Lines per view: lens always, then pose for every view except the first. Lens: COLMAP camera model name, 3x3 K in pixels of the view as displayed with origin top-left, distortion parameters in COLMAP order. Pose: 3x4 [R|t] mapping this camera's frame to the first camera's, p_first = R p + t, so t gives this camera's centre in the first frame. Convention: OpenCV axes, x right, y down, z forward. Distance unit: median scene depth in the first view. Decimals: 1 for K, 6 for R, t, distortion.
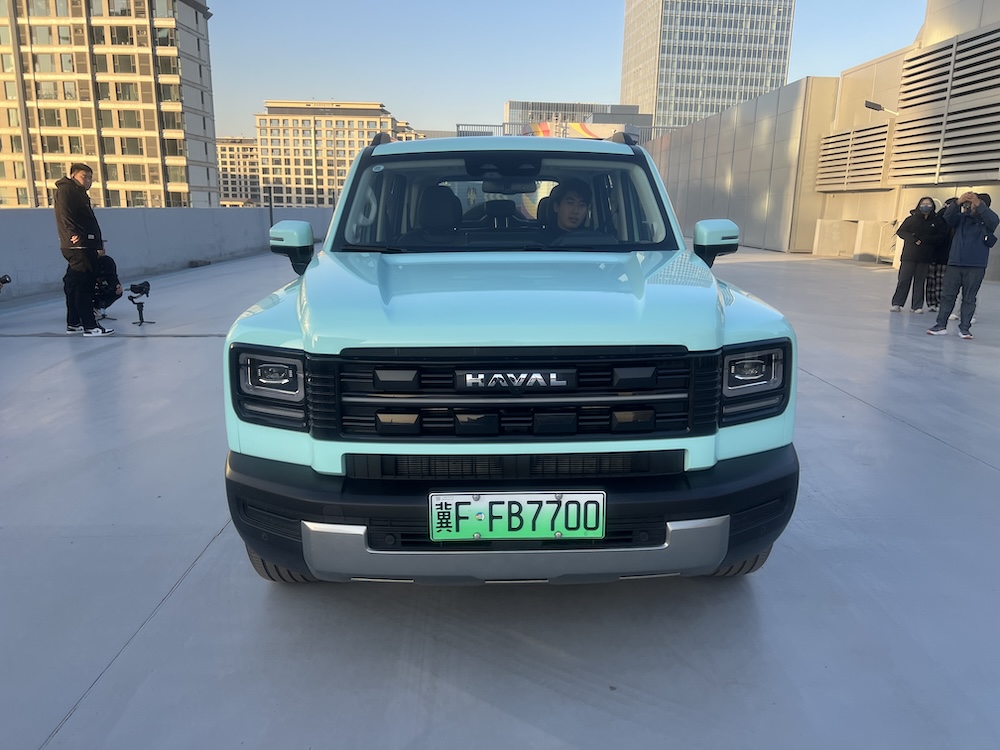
lens RADIAL K [[762.4, 0, 502.9], [0, 762.4, 370.1], [0, 0, 1]] dist [0.075302, -0.093055]
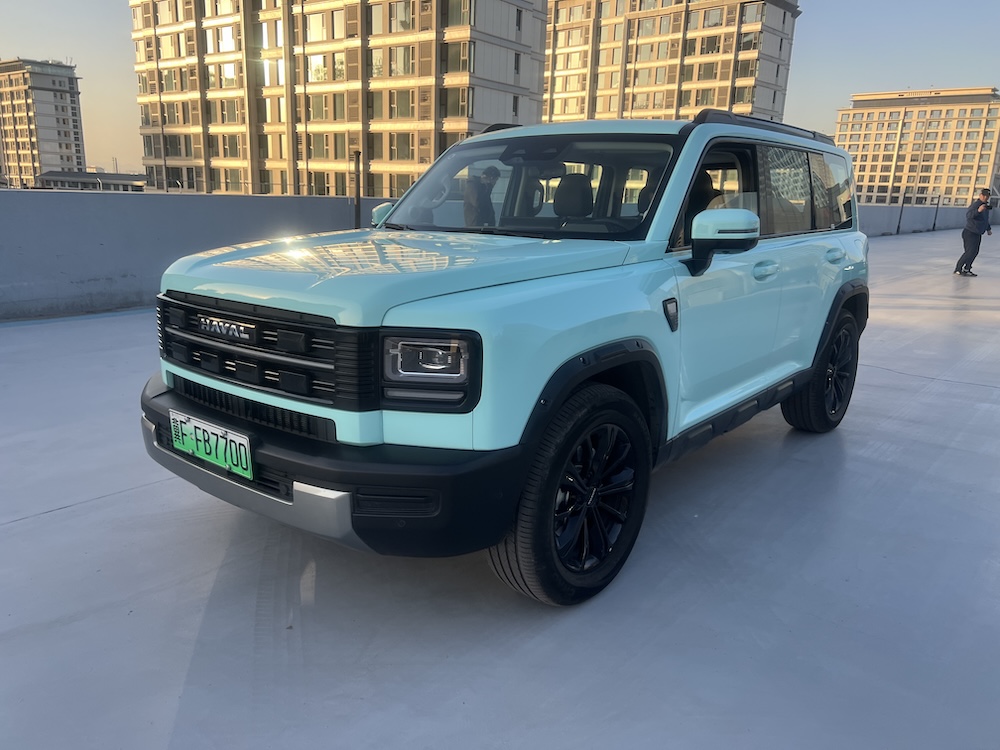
lens RADIAL K [[762.4, 0, 502.9], [0, 762.4, 370.1], [0, 0, 1]] dist [0.075302, -0.093055]
pose [[0.749740, 0.156727, -0.642904, 1.097980], [-0.156278, 0.986002, 0.058119, -0.059662], [0.643014, 0.056898, 0.763738, 0.374352]]
